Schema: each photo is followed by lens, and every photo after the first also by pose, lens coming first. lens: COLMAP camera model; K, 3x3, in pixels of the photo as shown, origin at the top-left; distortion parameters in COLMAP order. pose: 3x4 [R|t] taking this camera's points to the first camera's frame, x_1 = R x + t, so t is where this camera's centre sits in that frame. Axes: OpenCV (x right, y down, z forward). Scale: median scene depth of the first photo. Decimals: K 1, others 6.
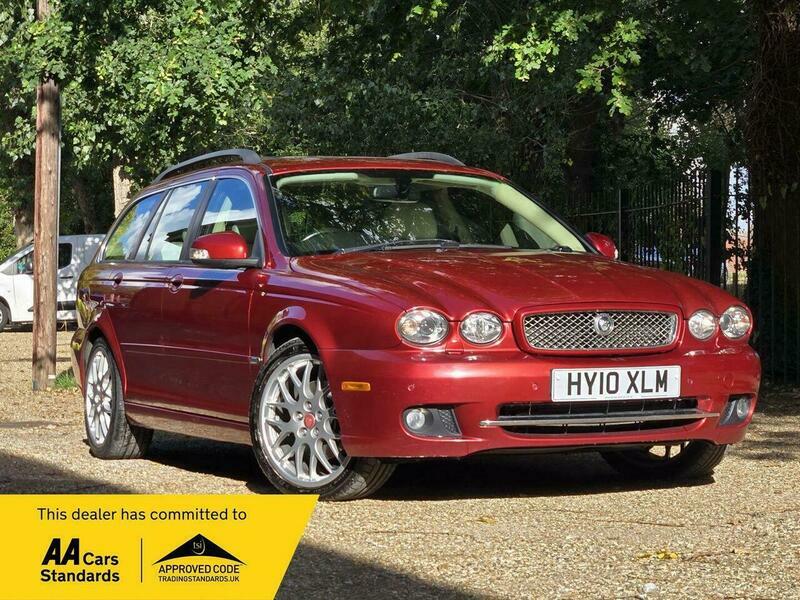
lens RADIAL K [[2098.7, 0, 400.0], [0, 2098.7, 300.0], [0, 0, 1]] dist [-0.851914, 14.039914]
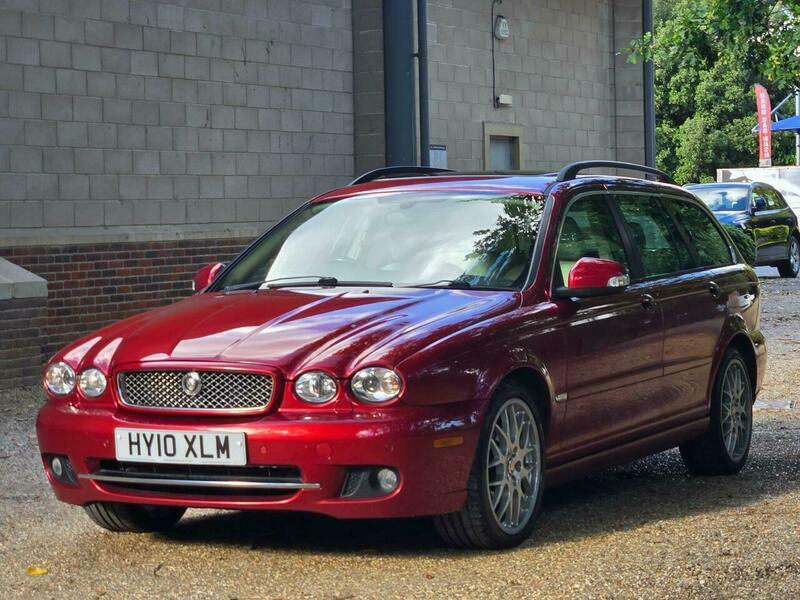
lens RADIAL K [[2098.7, 0, 400.0], [0, 2098.7, 300.0], [0, 0, 1]] dist [-0.851914, 14.039914]
pose [[0.654875, 0.019007, -0.755498, 0.891773], [0.012034, 0.999295, 0.035572, -0.060585], [0.755641, -0.032387, 0.654184, 0.440565]]
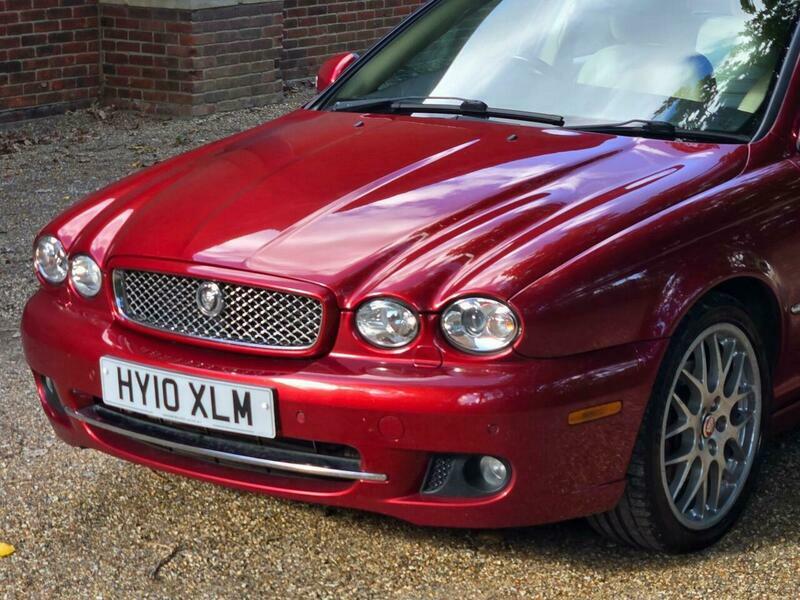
lens RADIAL K [[2098.7, 0, 400.0], [0, 2098.7, 300.0], [0, 0, 1]] dist [-0.851914, 14.039914]
pose [[0.505070, 0.183255, -0.843399, 0.662665], [-0.000753, 0.977292, 0.211897, -0.122691], [0.863078, -0.106388, 0.493739, 0.735876]]
